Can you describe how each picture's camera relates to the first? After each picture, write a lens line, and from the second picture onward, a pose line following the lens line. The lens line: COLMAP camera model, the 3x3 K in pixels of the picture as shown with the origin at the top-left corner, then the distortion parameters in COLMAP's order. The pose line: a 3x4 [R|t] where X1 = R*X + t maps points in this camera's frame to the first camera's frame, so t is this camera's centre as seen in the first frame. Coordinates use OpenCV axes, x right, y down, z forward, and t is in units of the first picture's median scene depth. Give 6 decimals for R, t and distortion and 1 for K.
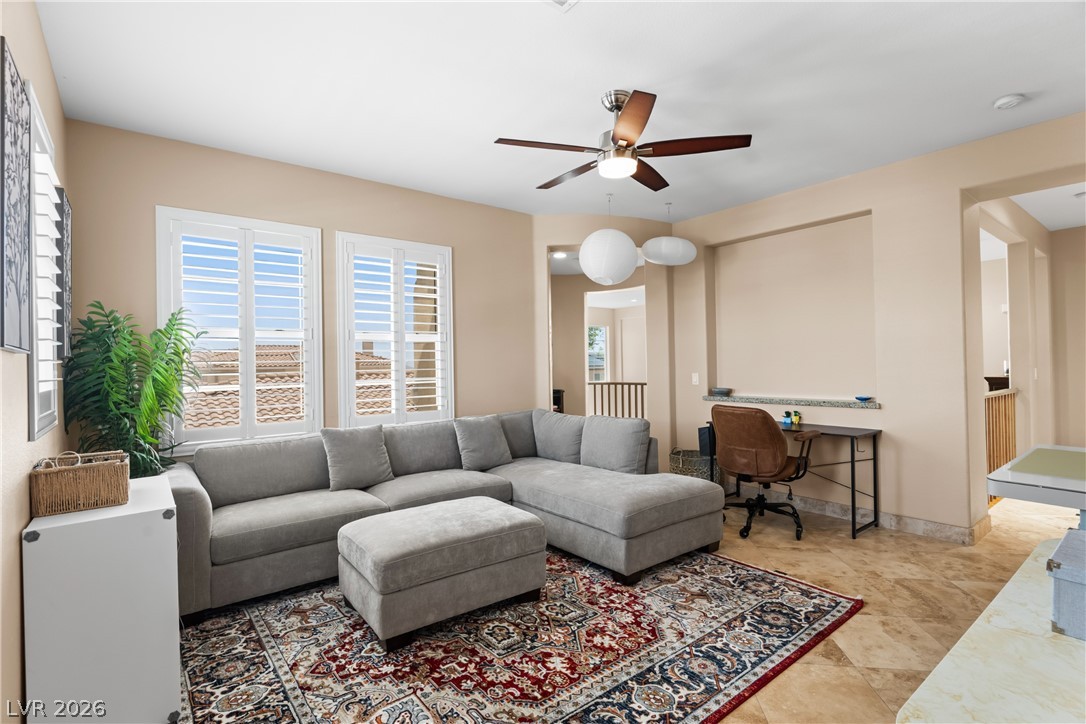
lens RADIAL K [[516.7, 0, 544.1], [0, 516.7, 359.5], [0, 0, 1]] dist [0.002170, 0.001037]
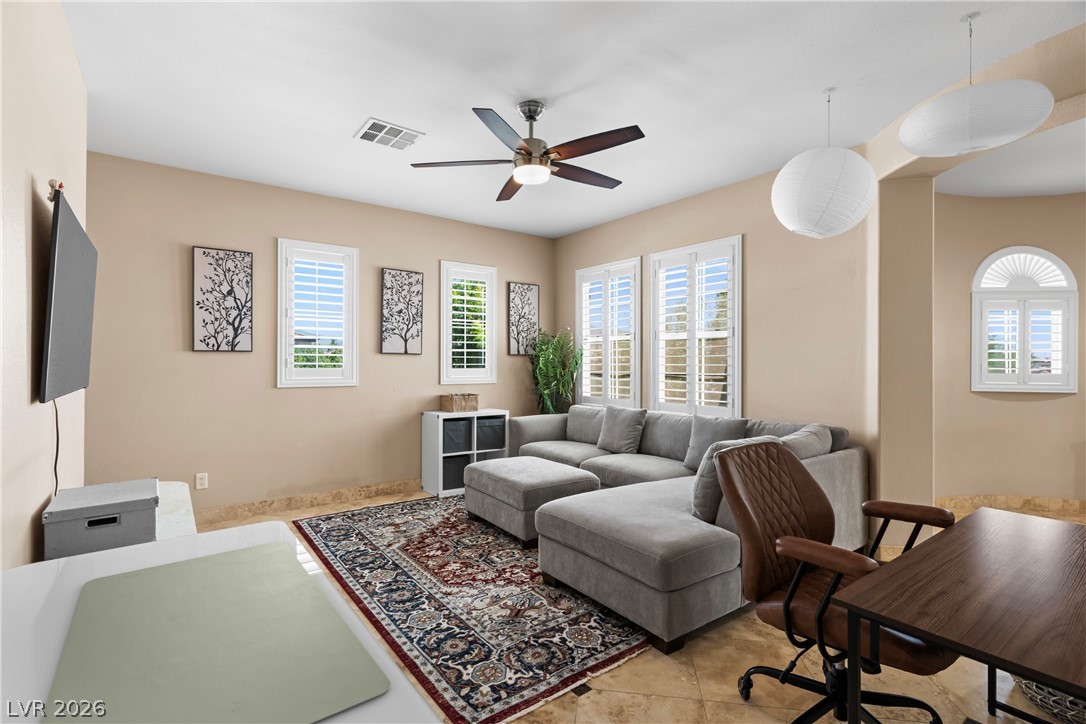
lens RADIAL K [[516.7, 0, 544.1], [0, 516.7, 359.5], [0, 0, 1]] dist [0.002170, 0.001037]
pose [[-0.036273, 0.012950, -0.999258, 1.378990], [0.005226, 0.999905, 0.012769, -0.012287], [0.999328, -0.004759, -0.036337, 1.225977]]
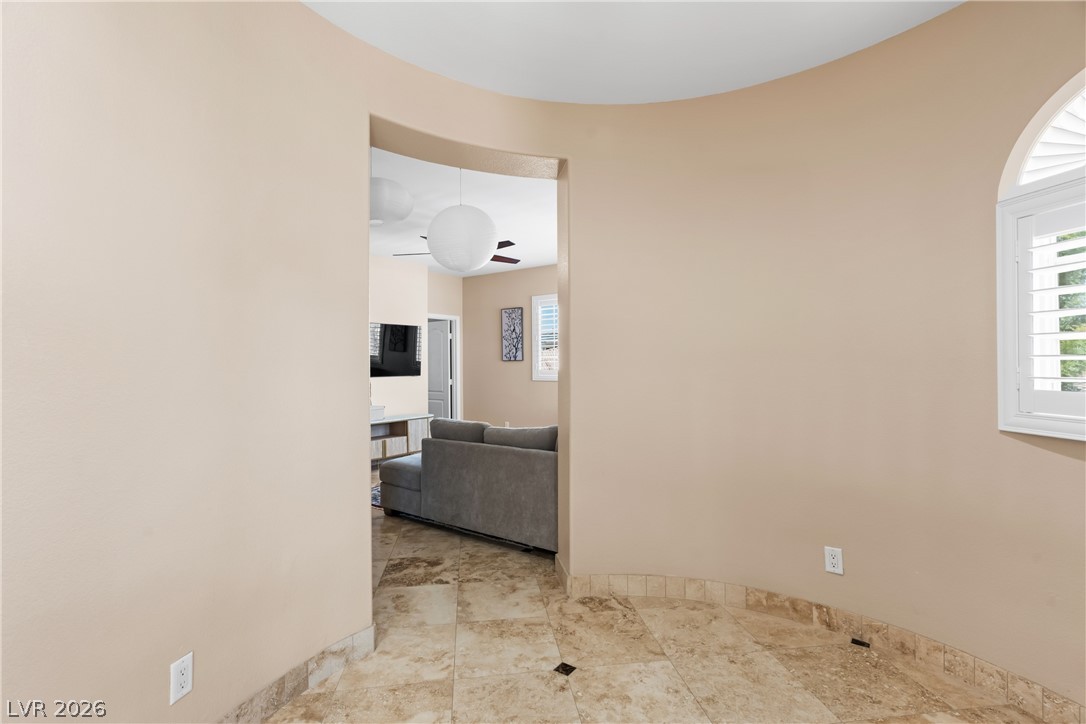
lens RADIAL K [[516.7, 0, 544.1], [0, 516.7, 359.5], [0, 0, 1]] dist [0.002170, 0.001037]
pose [[-0.969241, 0.019969, -0.245301, 0.362056], [0.023859, 0.999632, -0.012900, 0.016193], [0.244953, -0.018356, -0.969361, 3.289558]]
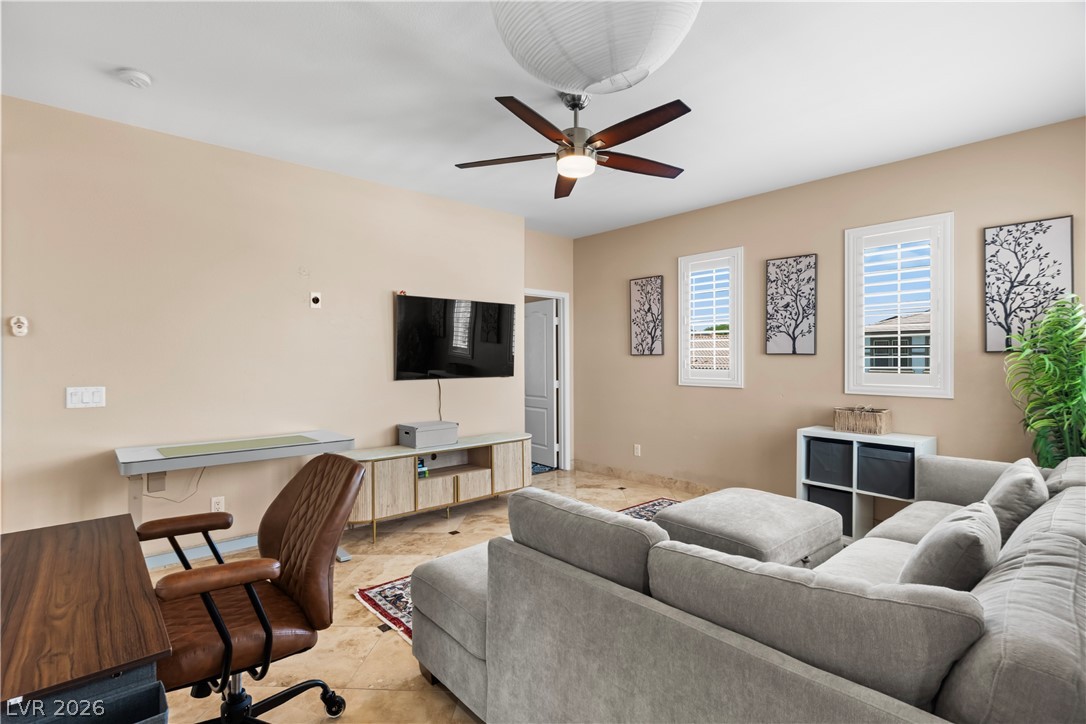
lens RADIAL K [[516.7, 0, 544.1], [0, 516.7, 359.5], [0, 0, 1]] dist [0.002170, 0.001037]
pose [[-0.998865, 0.017747, -0.044202, 0.292860], [0.018025, 0.999820, -0.005912, 0.001167], [0.044089, -0.006702, -0.999005, 2.287435]]
